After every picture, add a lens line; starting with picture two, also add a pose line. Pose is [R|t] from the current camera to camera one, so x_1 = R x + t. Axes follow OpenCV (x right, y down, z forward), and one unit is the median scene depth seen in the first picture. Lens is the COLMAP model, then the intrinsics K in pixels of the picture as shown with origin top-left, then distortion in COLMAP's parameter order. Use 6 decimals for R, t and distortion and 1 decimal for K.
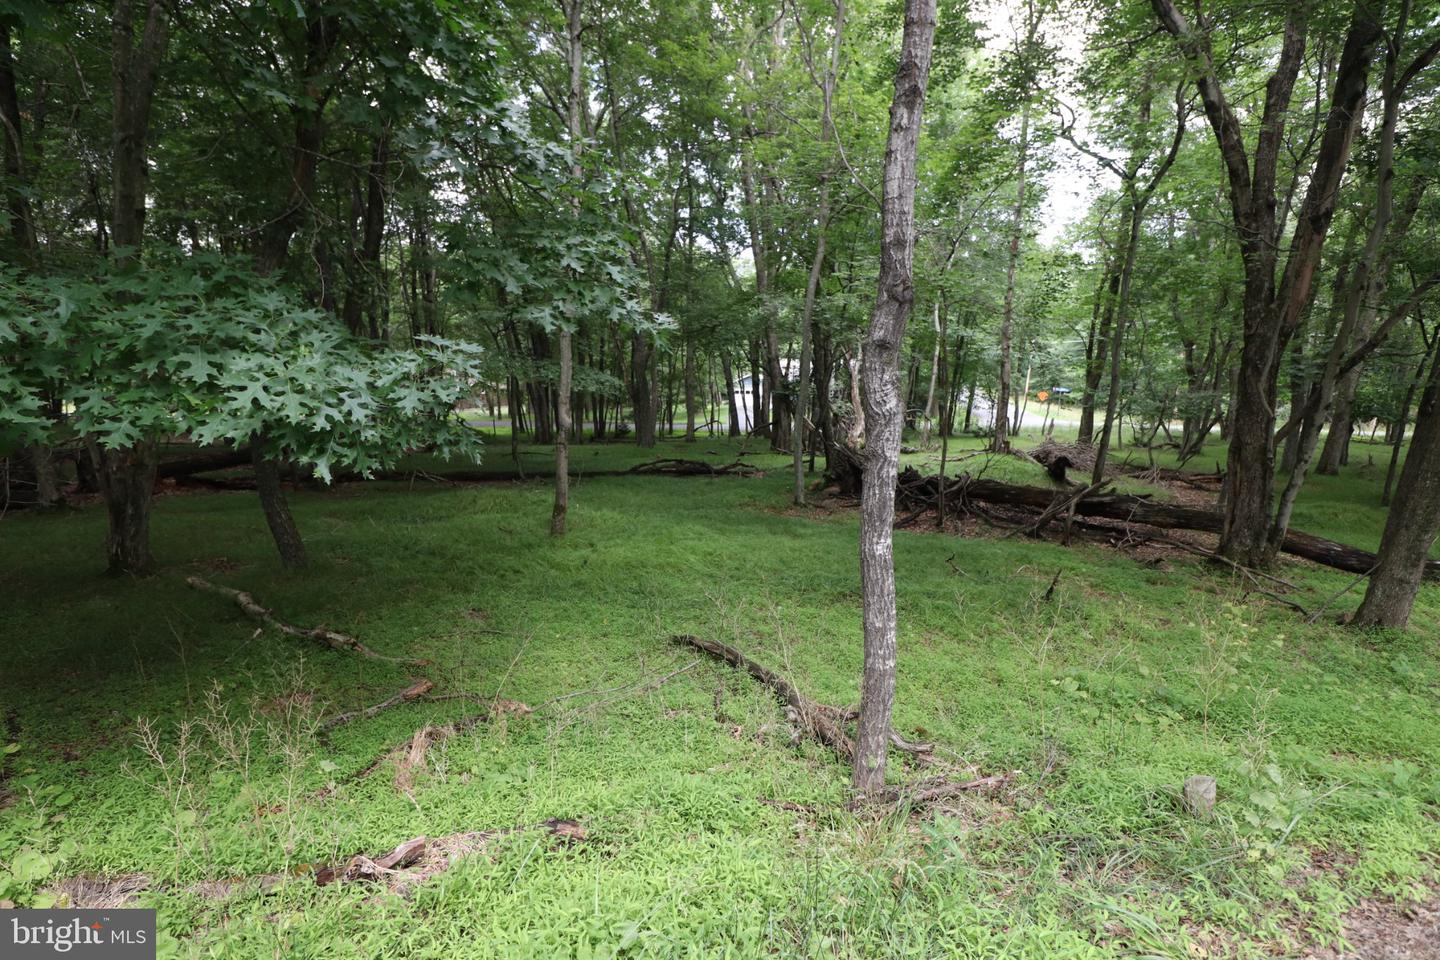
lens RADIAL K [[722.4, 0, 713.9], [0, 722.4, 474.2], [0, 0, 1]] dist [0.004356, -0.016025]
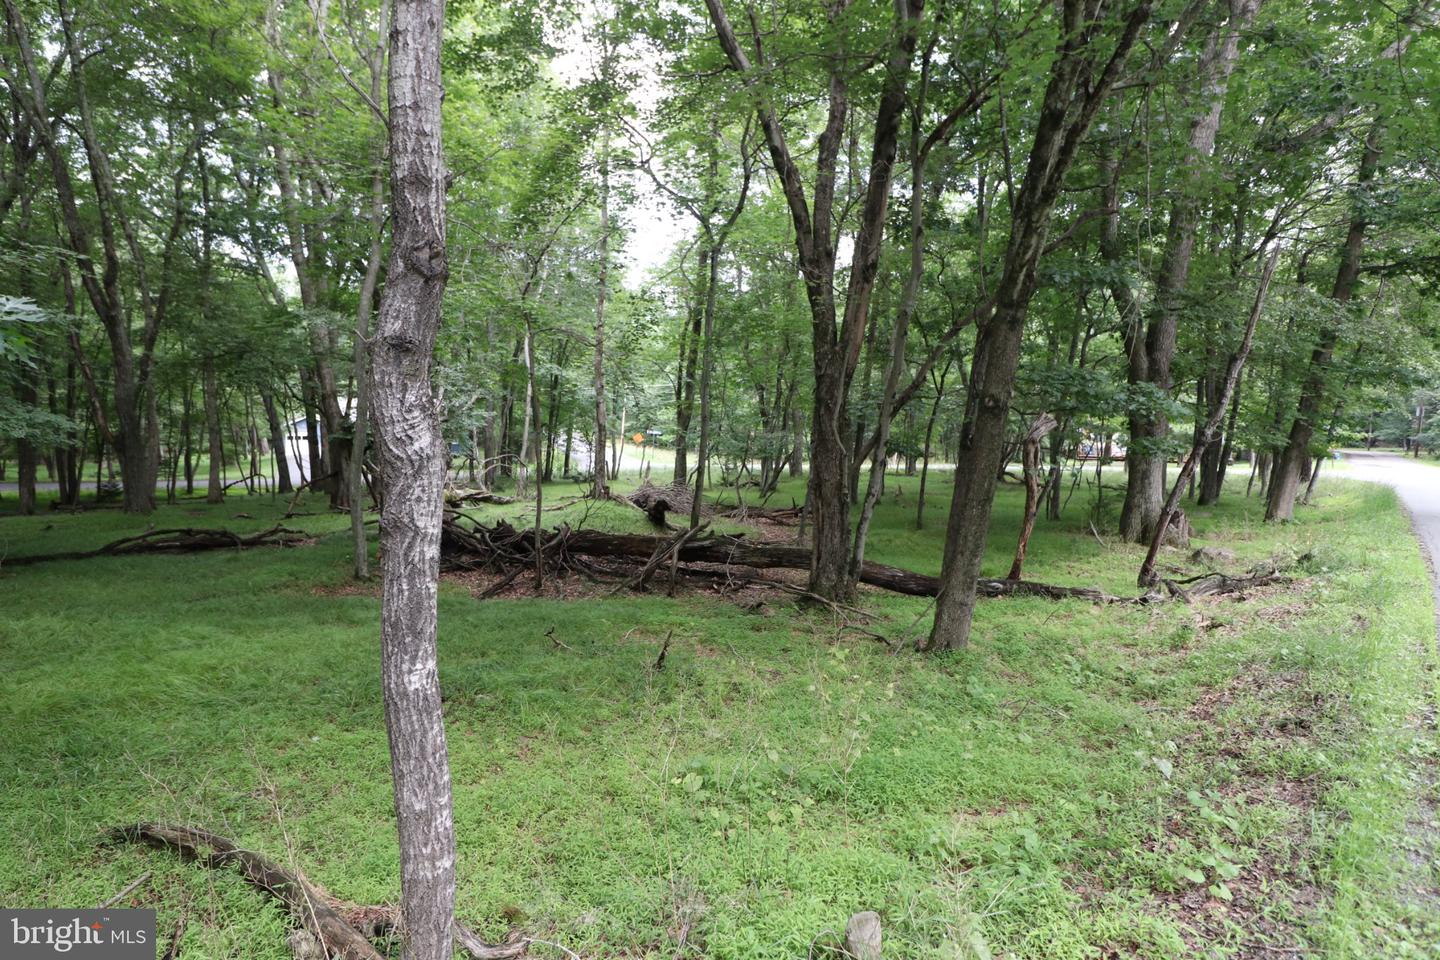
lens RADIAL K [[784.5, 0, 714.8], [0, 784.5, 472.1], [0, 0, 1]] dist [0.006209, -0.013884]
pose [[0.866421, -0.031043, 0.498349, 0.030425], [0.064774, 0.996620, -0.050535, -0.005131], [-0.495096, 0.076064, 0.865502, 0.071528]]
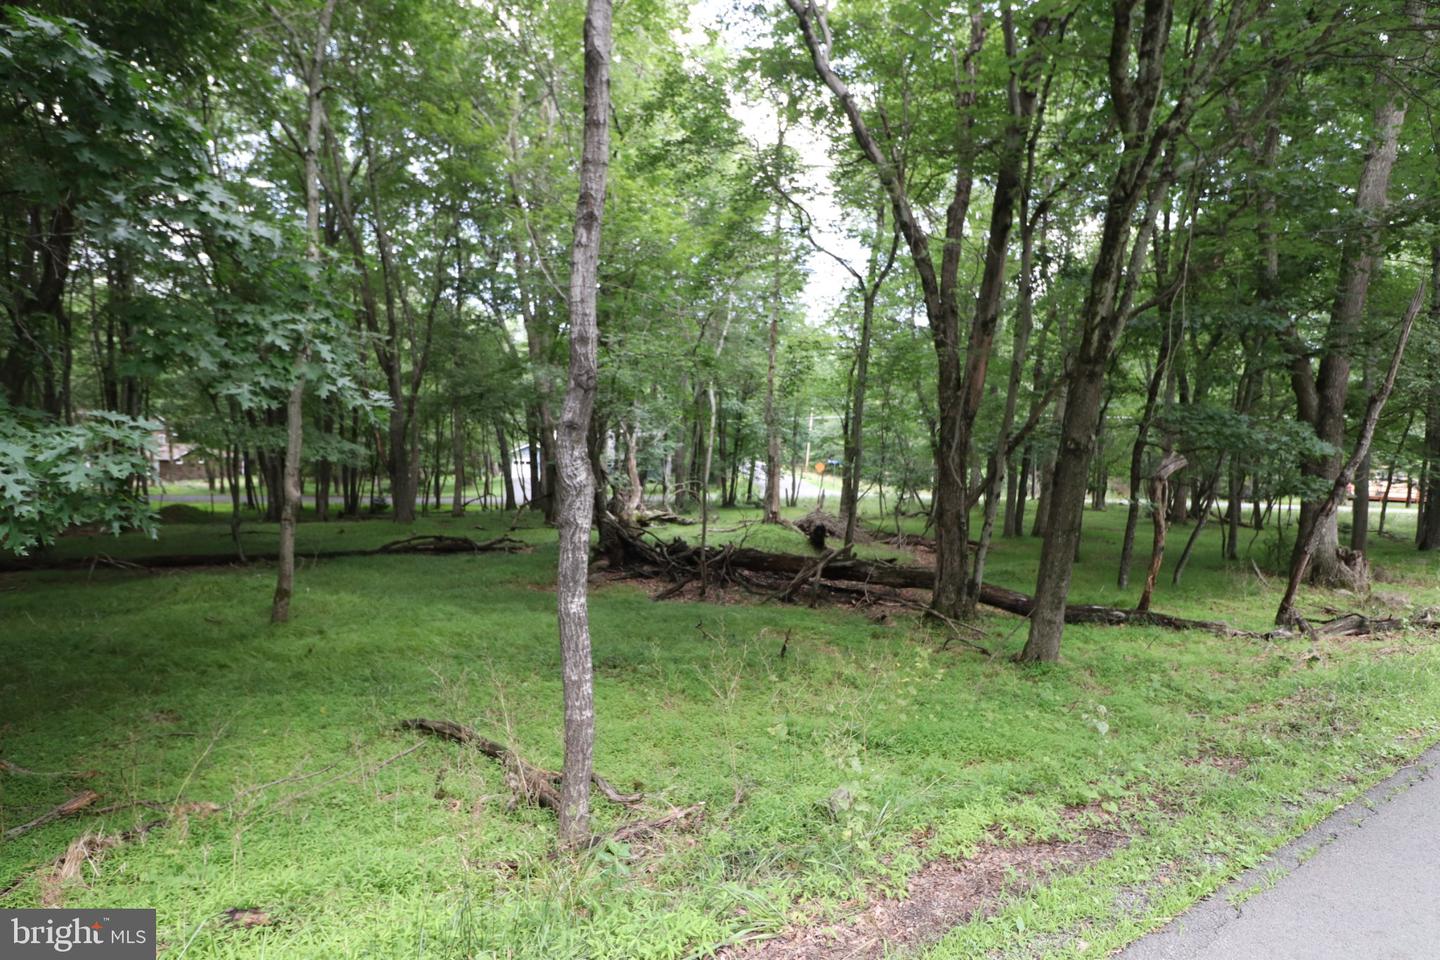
lens RADIAL K [[766.5, 0, 715.8], [0, 766.5, 472.2], [0, 0, 1]] dist [0.005862, -0.013524]
pose [[0.960446, 0.001510, 0.278463, 0.027008], [0.026584, 0.994921, -0.097085, 0.004127], [-0.277195, 0.100648, 0.955528, -0.049501]]
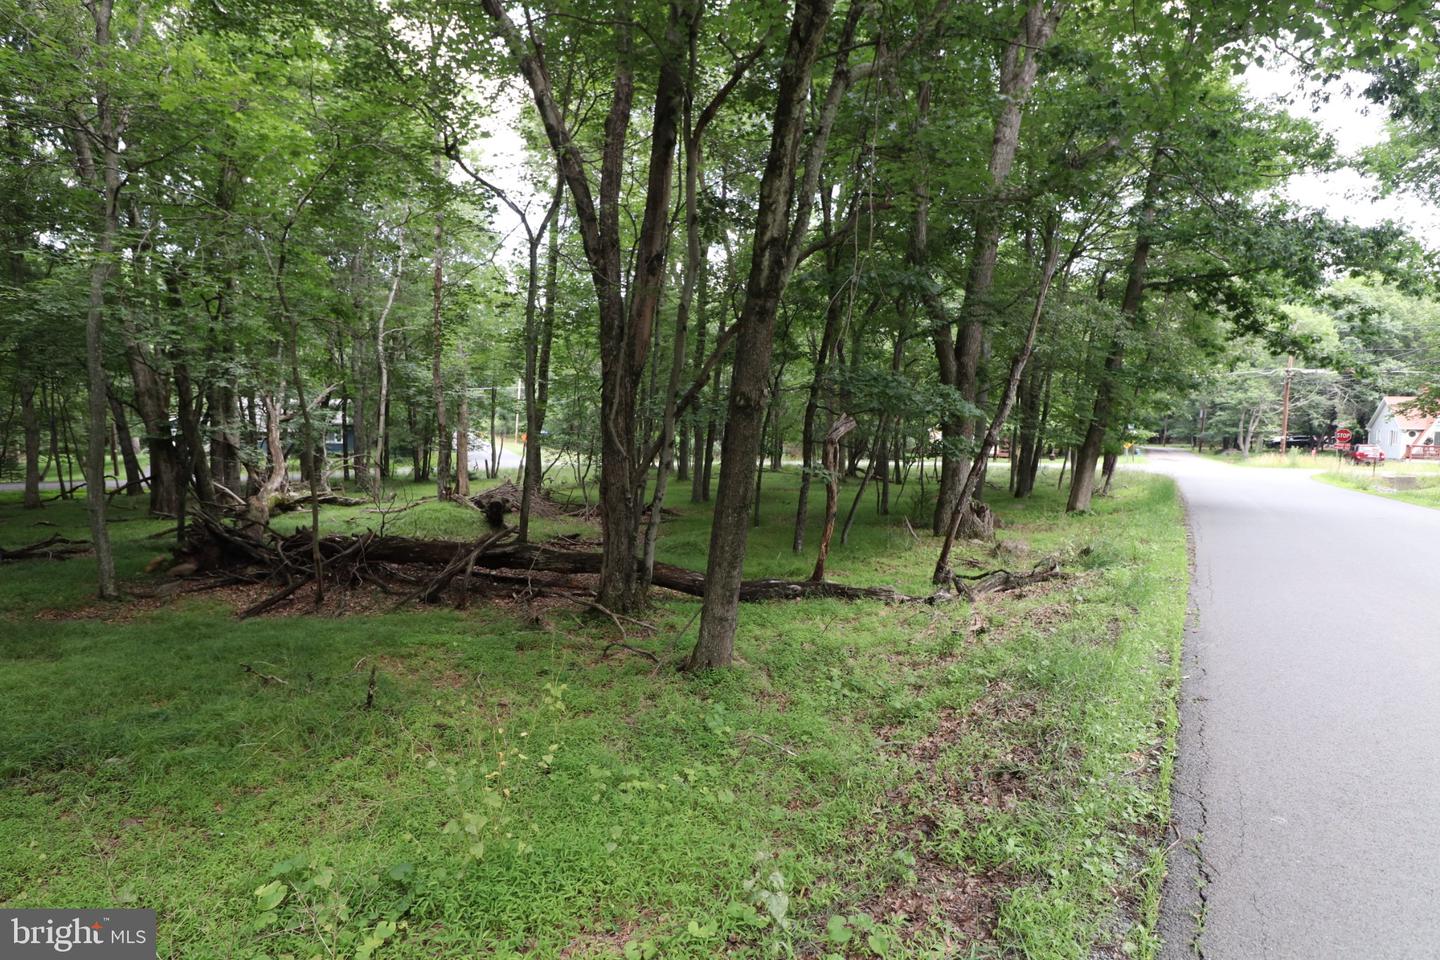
lens RADIAL K [[722.4, 0, 713.9], [0, 722.4, 474.2], [0, 0, 1]] dist [0.004356, -0.016025]
pose [[0.790427, -0.042550, 0.611077, 0.163819], [0.078445, 0.996402, -0.032087, -0.008553], [-0.607513, 0.073298, 0.790921, 0.094515]]
